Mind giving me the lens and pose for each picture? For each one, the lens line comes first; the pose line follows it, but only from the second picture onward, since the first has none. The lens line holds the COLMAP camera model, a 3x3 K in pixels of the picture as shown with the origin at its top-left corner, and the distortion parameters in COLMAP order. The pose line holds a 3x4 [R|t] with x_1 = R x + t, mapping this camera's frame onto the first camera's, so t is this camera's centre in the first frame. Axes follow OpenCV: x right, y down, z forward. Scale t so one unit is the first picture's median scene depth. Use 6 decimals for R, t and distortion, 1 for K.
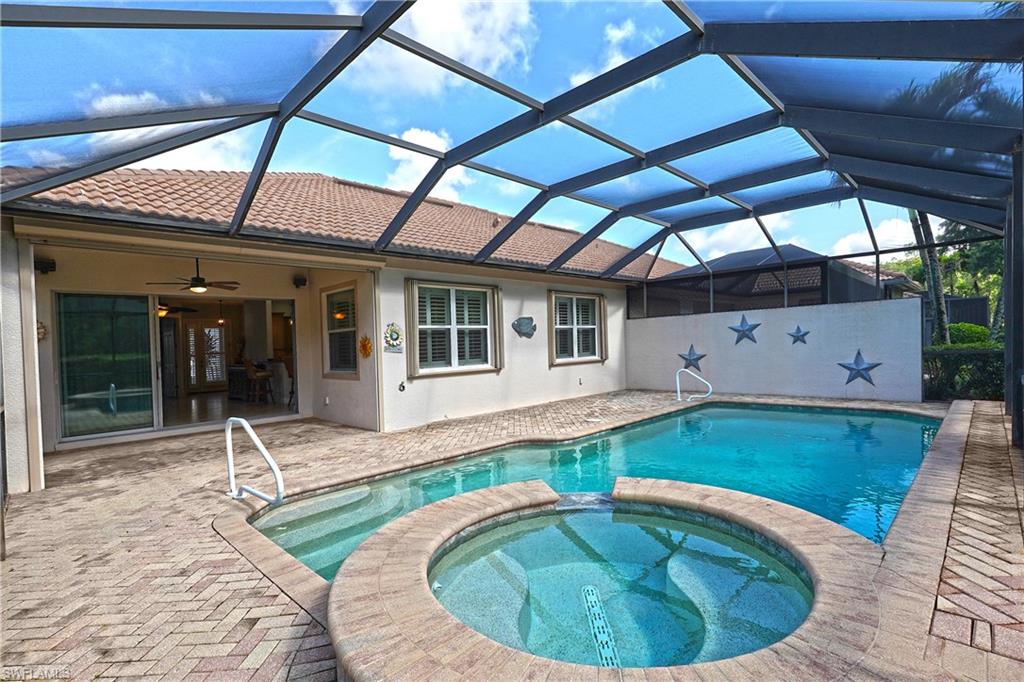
lens RADIAL K [[465.1, 0, 512.0], [0, 465.1, 341.0], [0, 0, 1]] dist [0.001573, 0.000230]
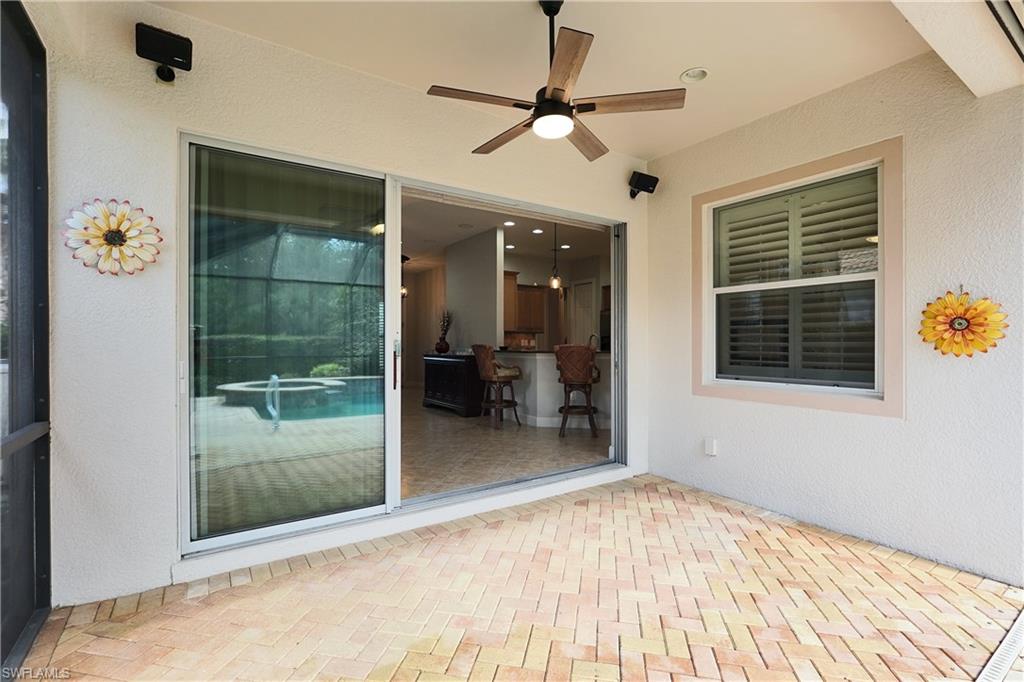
lens RADIAL K [[470.0, 0, 512.0], [0, 470.0, 341.0], [0, 0, 1]] dist [-0.020295, 0.010907]
pose [[0.979028, 0.036699, -0.200393, -0.482159], [-0.034633, 0.999305, 0.013803, 0.027558], [0.200760, -0.006574, 0.979618, 0.509491]]
